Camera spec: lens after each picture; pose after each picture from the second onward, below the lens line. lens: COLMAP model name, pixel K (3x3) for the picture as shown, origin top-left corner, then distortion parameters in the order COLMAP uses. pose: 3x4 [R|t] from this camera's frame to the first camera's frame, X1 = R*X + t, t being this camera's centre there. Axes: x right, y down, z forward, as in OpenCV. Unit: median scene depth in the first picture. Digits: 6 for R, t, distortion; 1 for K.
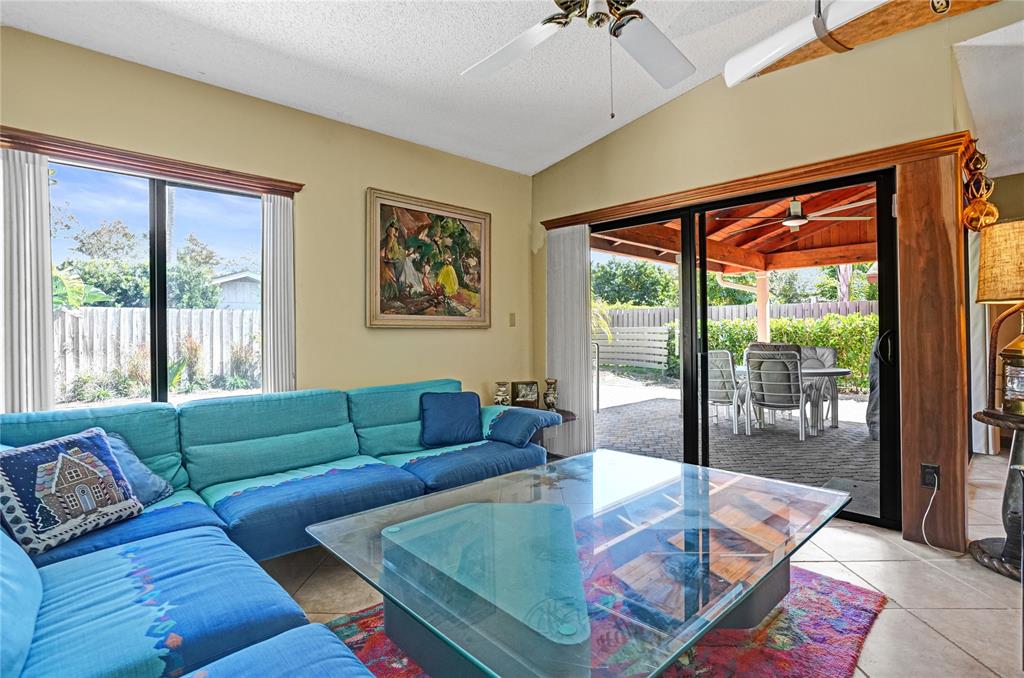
lens RADIAL K [[492.0, 0, 517.1], [0, 492.0, 335.1], [0, 0, 1]] dist [-0.030703, 0.014670]
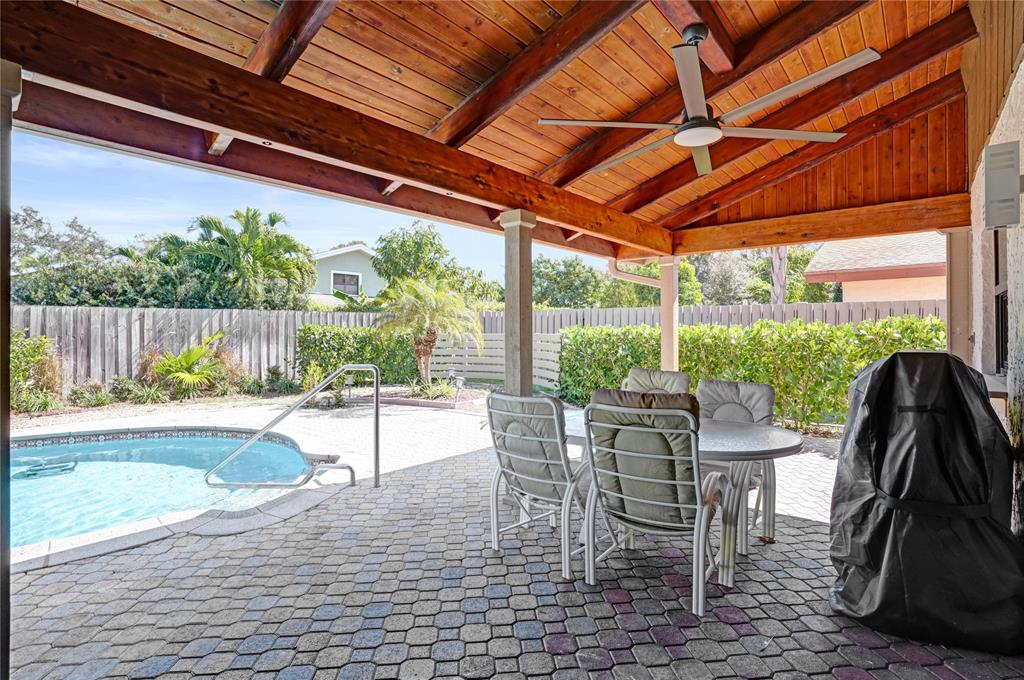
lens RADIAL K [[520.7, 0, 506.0], [0, 520.7, 340.9], [0, 0, 1]] dist [-0.020732, 0.000330]
pose [[0.993681, 0.007157, 0.112013, 0.197908], [-0.007915, 0.999949, 0.006326, -0.015878], [-0.111962, -0.007173, 0.993687, 0.308650]]
